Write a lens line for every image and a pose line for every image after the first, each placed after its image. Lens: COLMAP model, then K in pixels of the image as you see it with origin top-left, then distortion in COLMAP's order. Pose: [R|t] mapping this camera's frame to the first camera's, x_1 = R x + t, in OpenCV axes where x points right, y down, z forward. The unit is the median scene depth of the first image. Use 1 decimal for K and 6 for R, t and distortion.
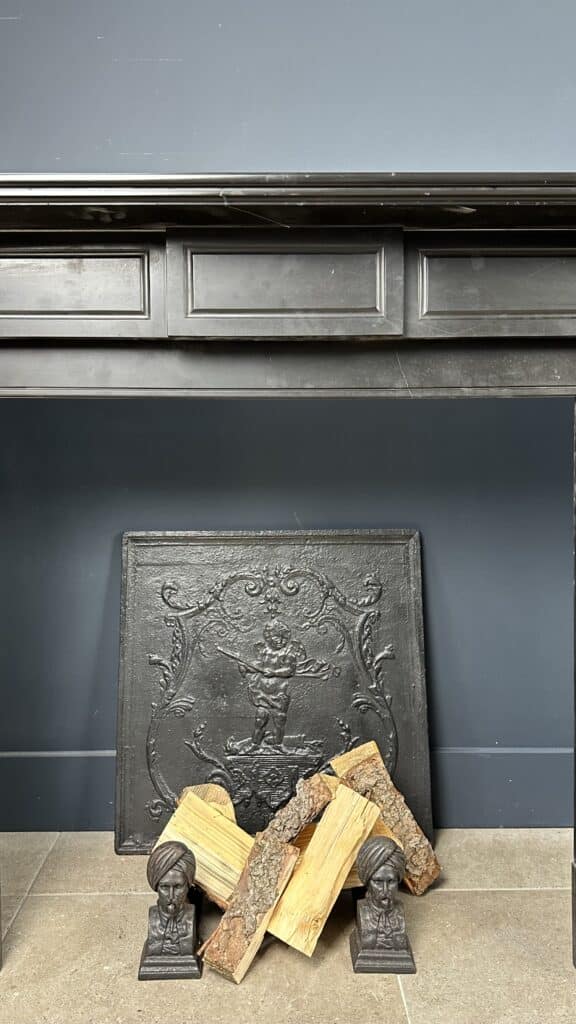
lens RADIAL K [[751.2, 0, 300.1], [0, 751.2, 448.6], [0, 0, 1]] dist [0.096778, -0.112882]
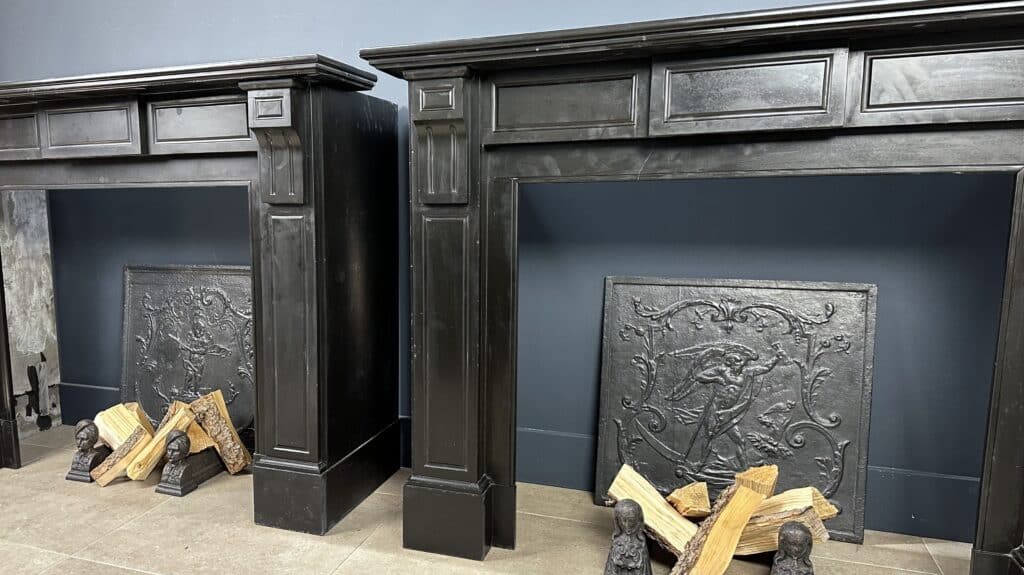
lens RADIAL K [[759.1, 0, 379.2], [0, 759.1, 298.4], [0, 0, 1]] dist [0.035828, -0.008713]
pose [[0.924710, 0.044772, -0.378031, 0.958771], [0.005225, 0.991473, 0.130205, -0.030265], [0.380637, -0.122377, 0.916591, -0.352529]]
